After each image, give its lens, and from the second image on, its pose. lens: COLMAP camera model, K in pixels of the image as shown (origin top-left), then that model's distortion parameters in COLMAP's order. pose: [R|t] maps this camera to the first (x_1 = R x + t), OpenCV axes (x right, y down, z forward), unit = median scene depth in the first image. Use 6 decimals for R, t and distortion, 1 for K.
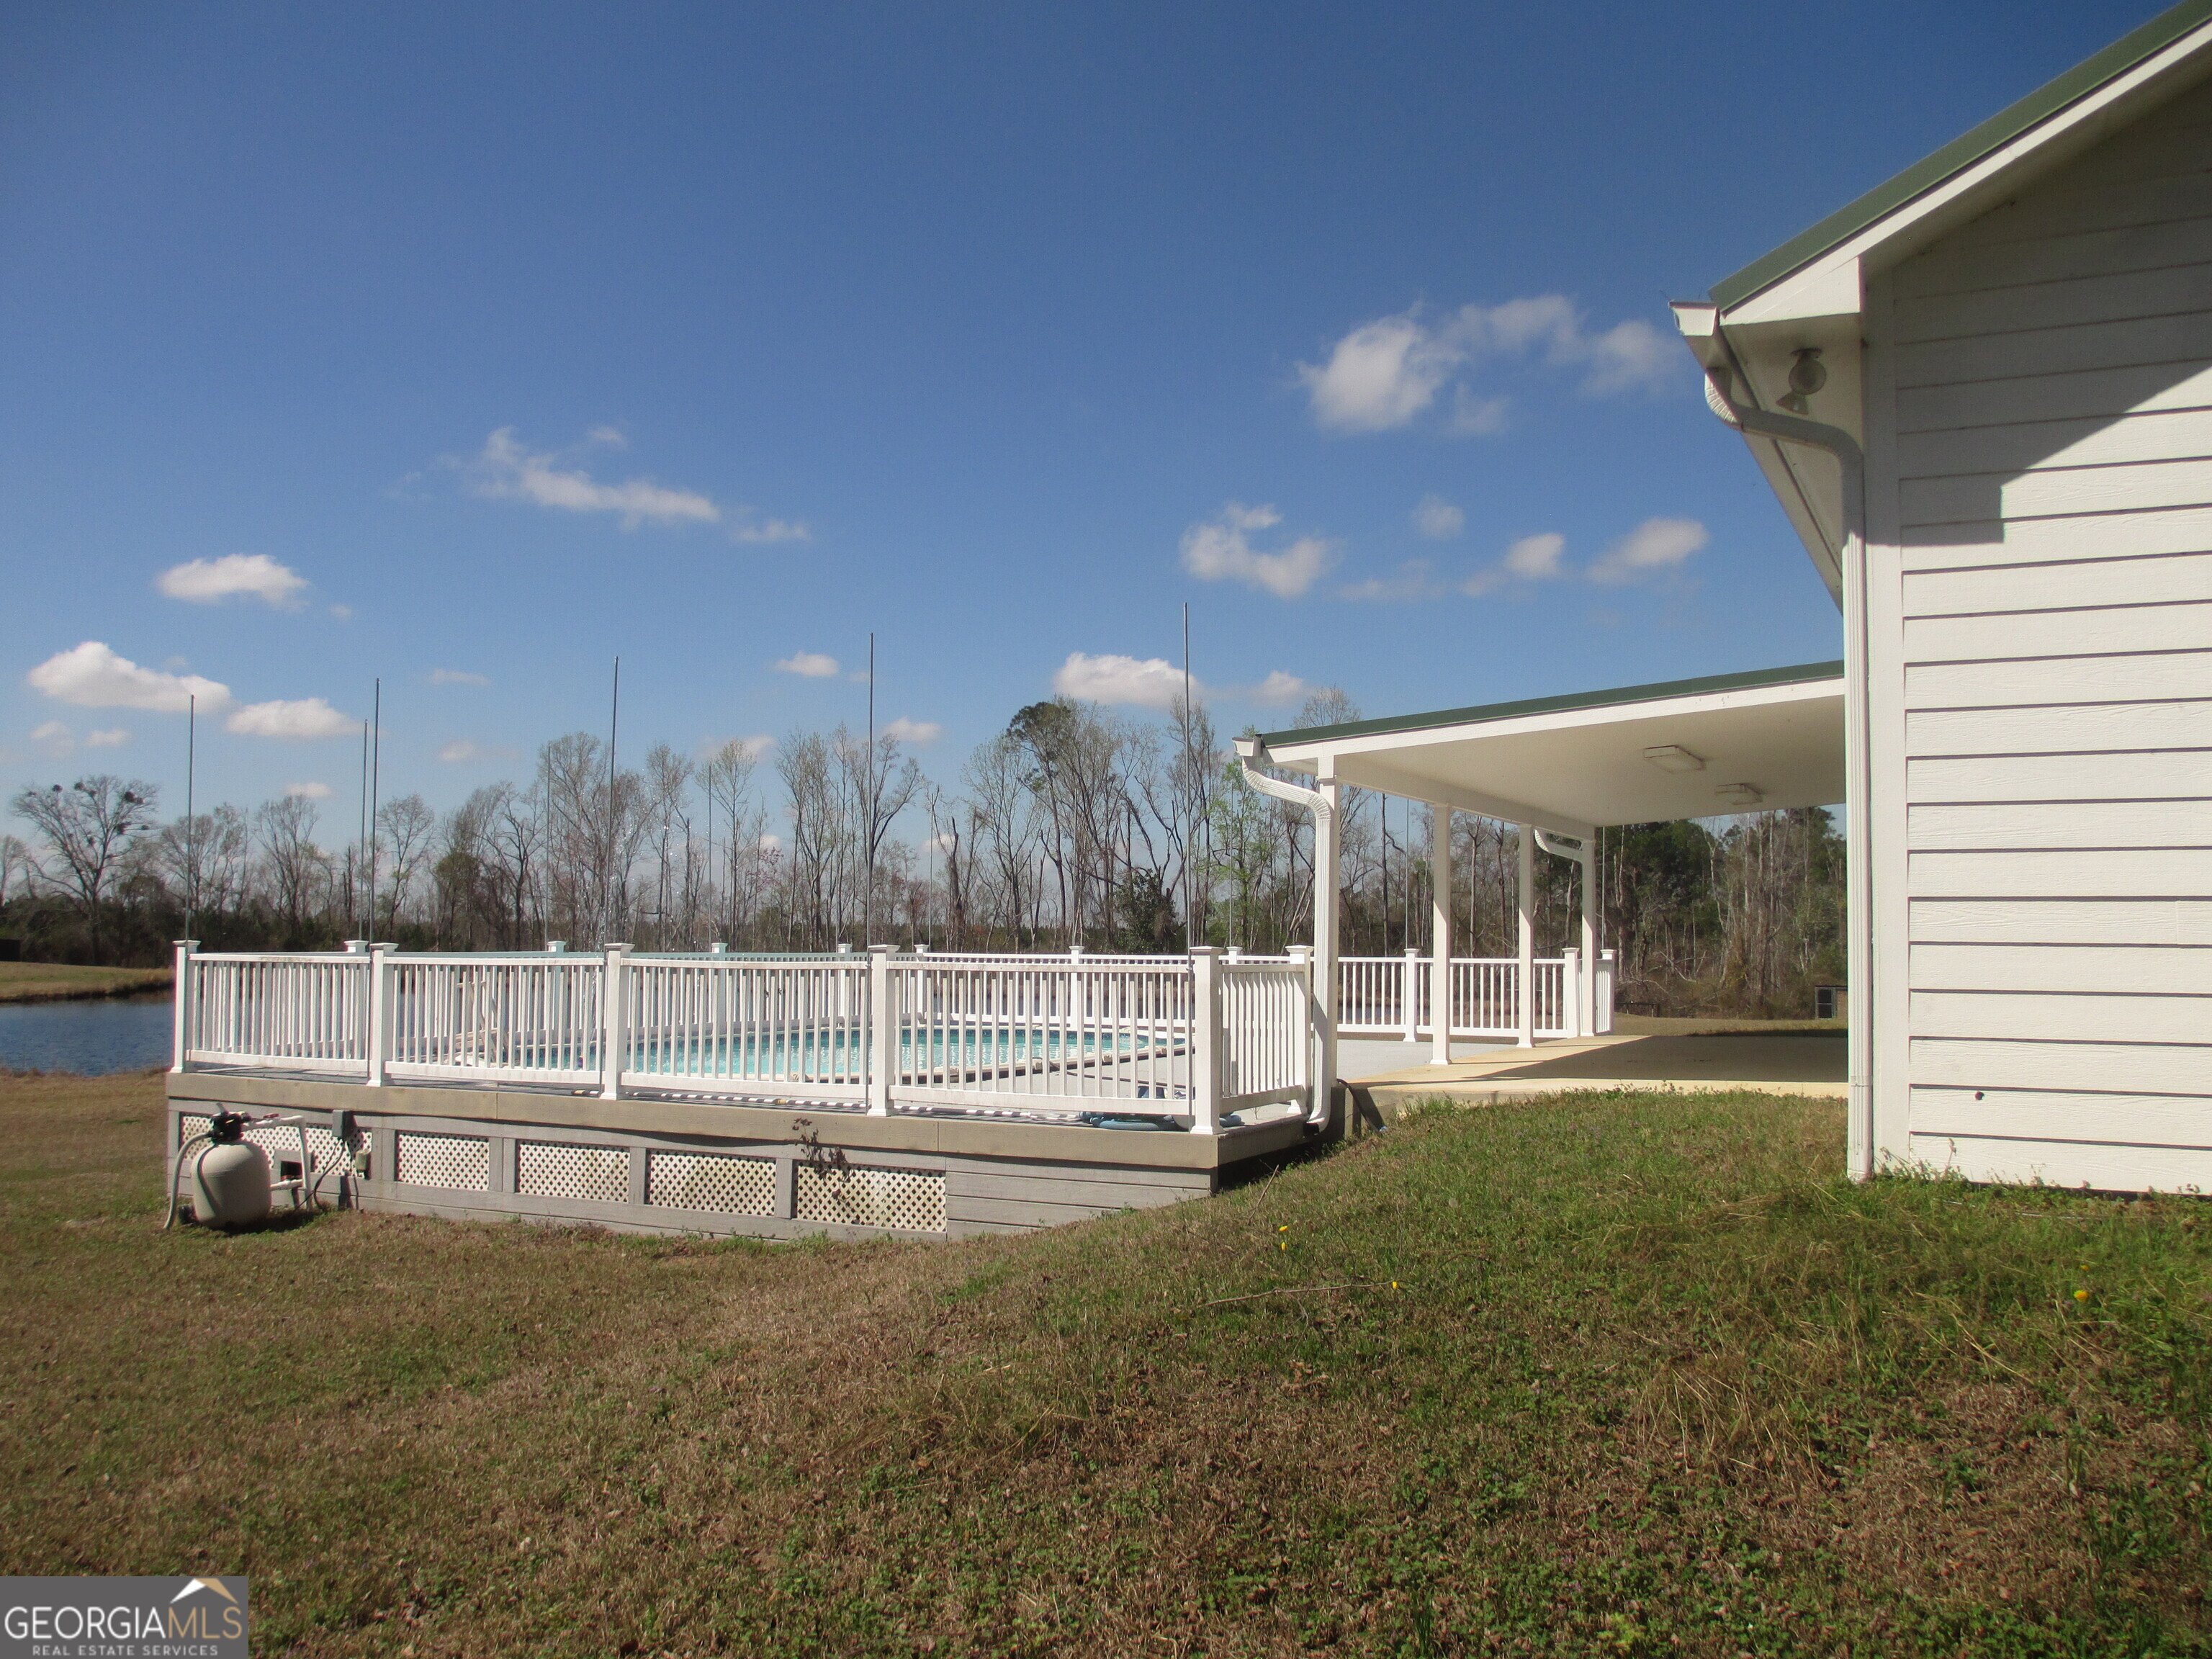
lens RADIAL K [[1824.9, 0, 1145.6], [0, 1824.9, 824.7], [0, 0, 1]] dist [-0.067441, 0.002812]
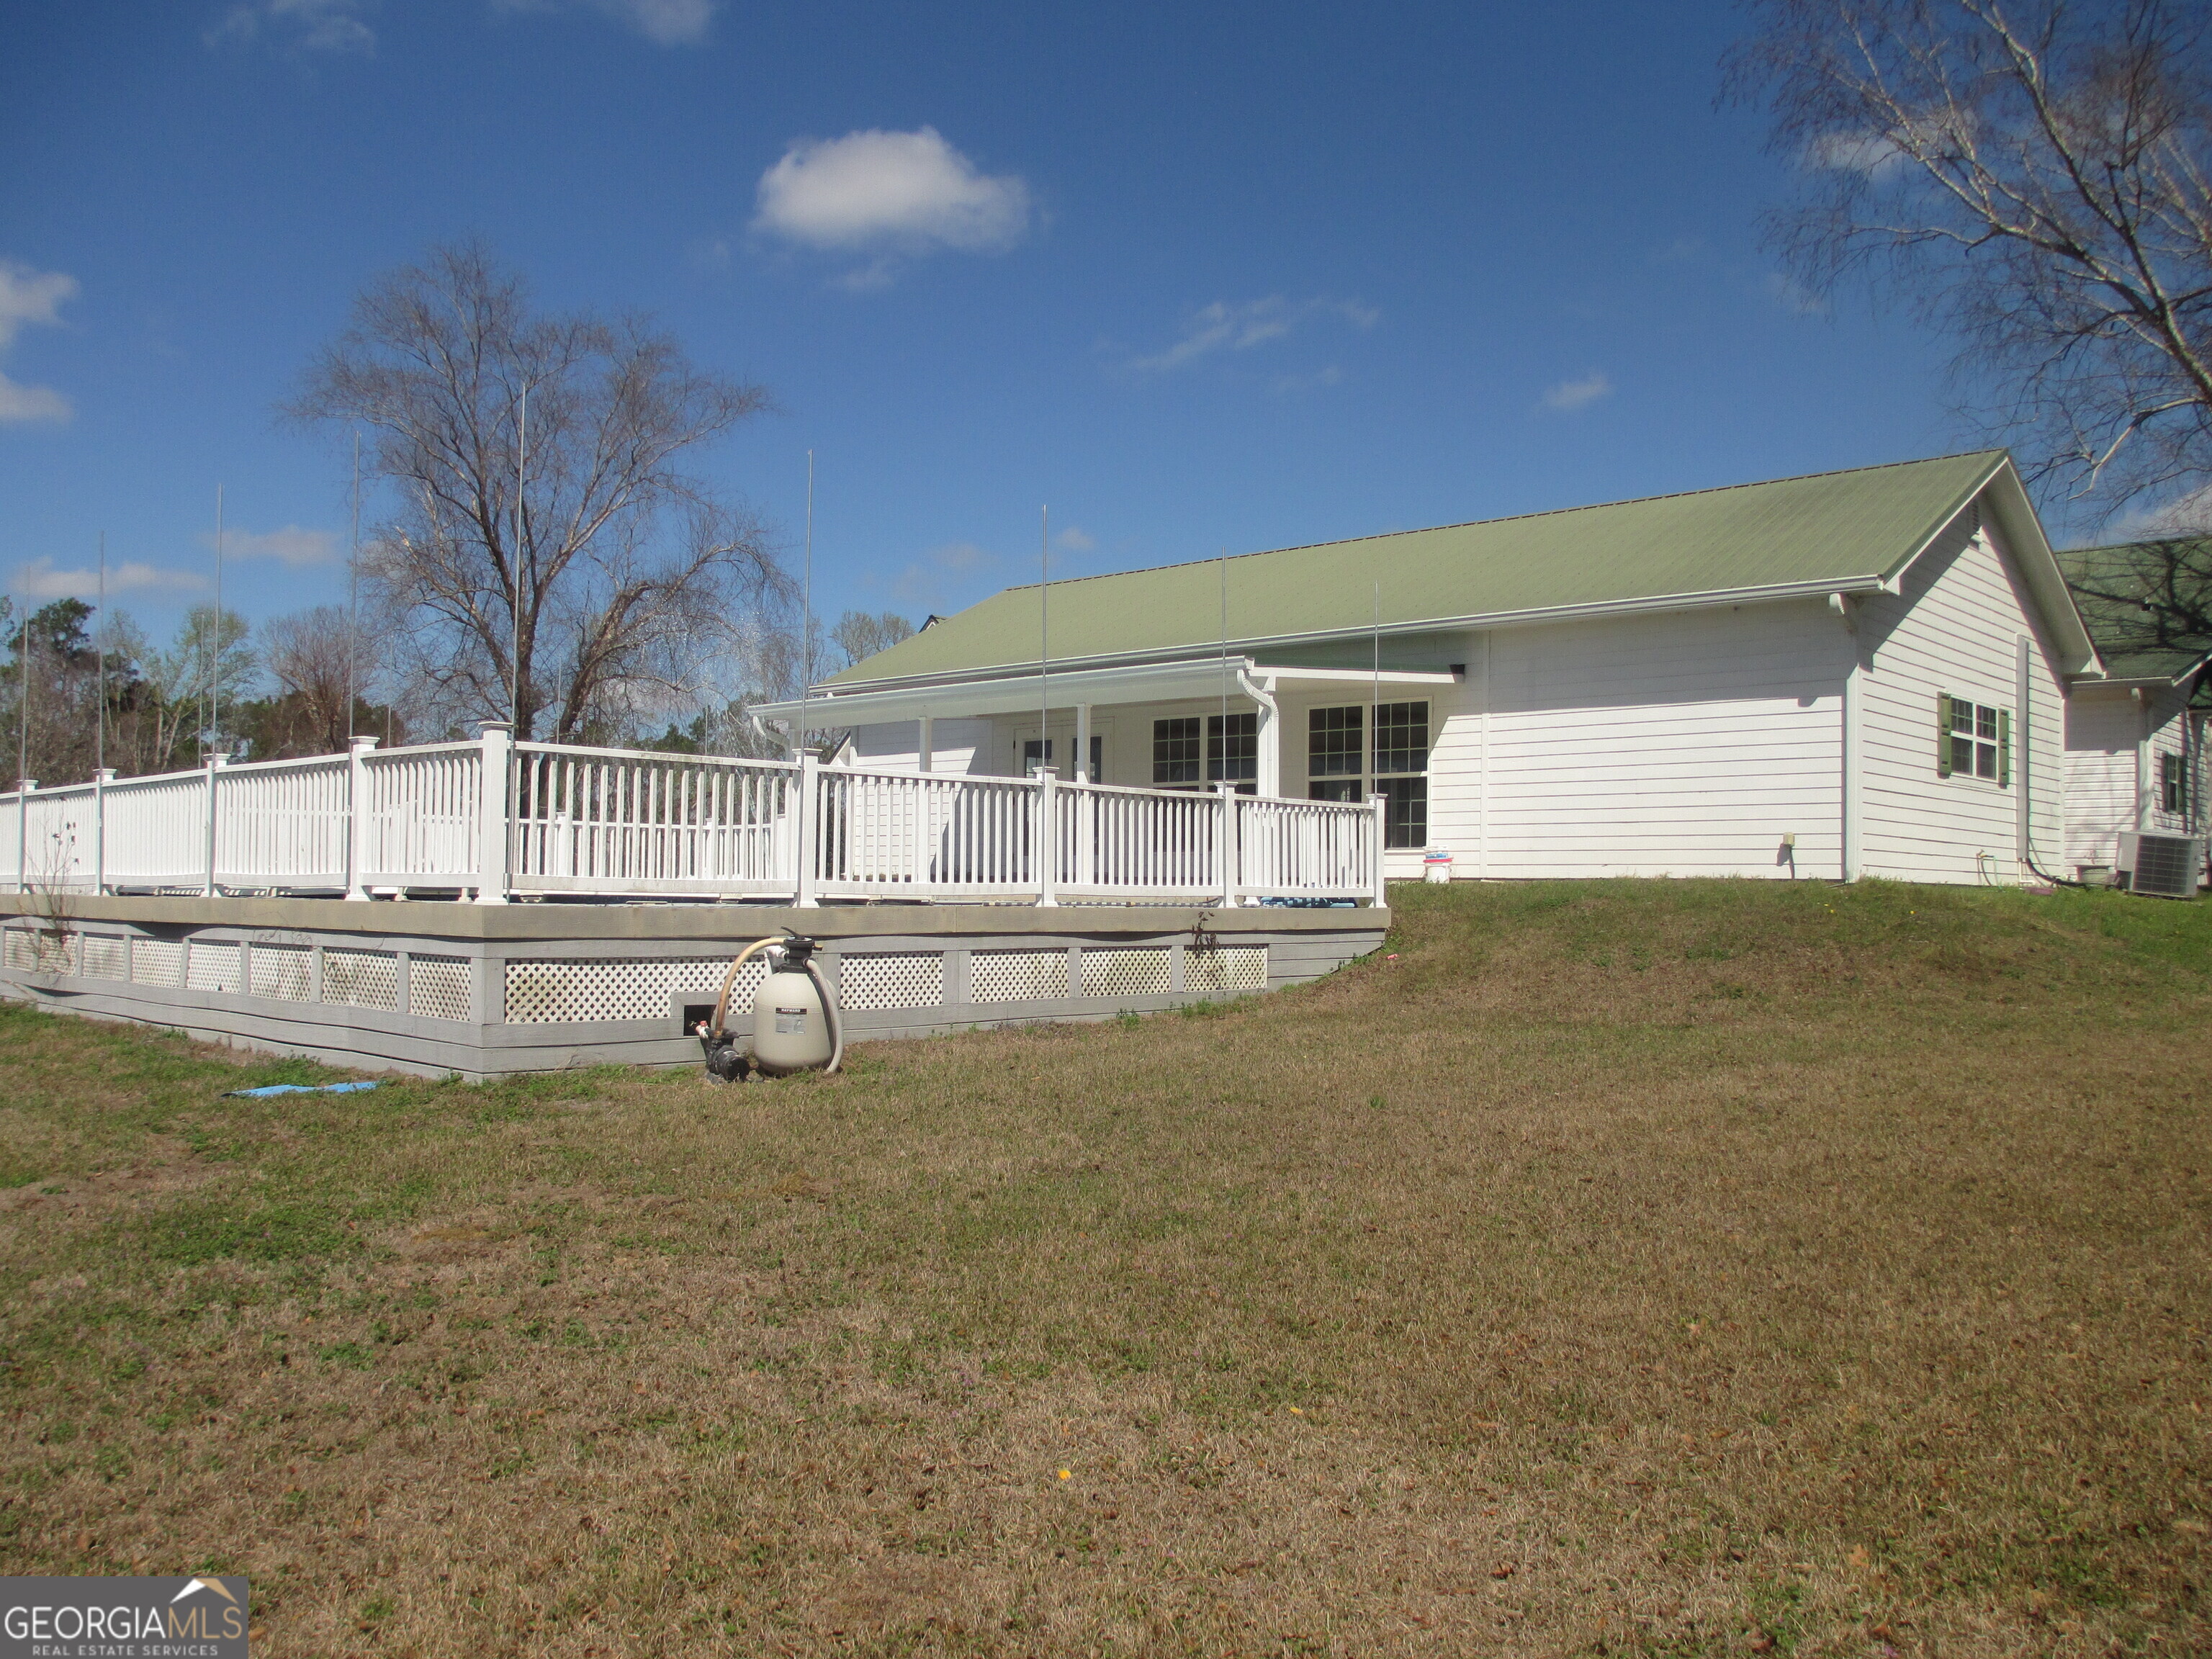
lens RADIAL K [[1824.9, 0, 1145.6], [0, 1824.9, 824.7], [0, 0, 1]] dist [-0.067441, 0.002812]
pose [[0.294328, -0.009194, 0.955660, -1.384287], [-0.142675, 0.988325, 0.053449, 0.034016], [-0.944995, -0.152080, 0.289580, 0.643525]]
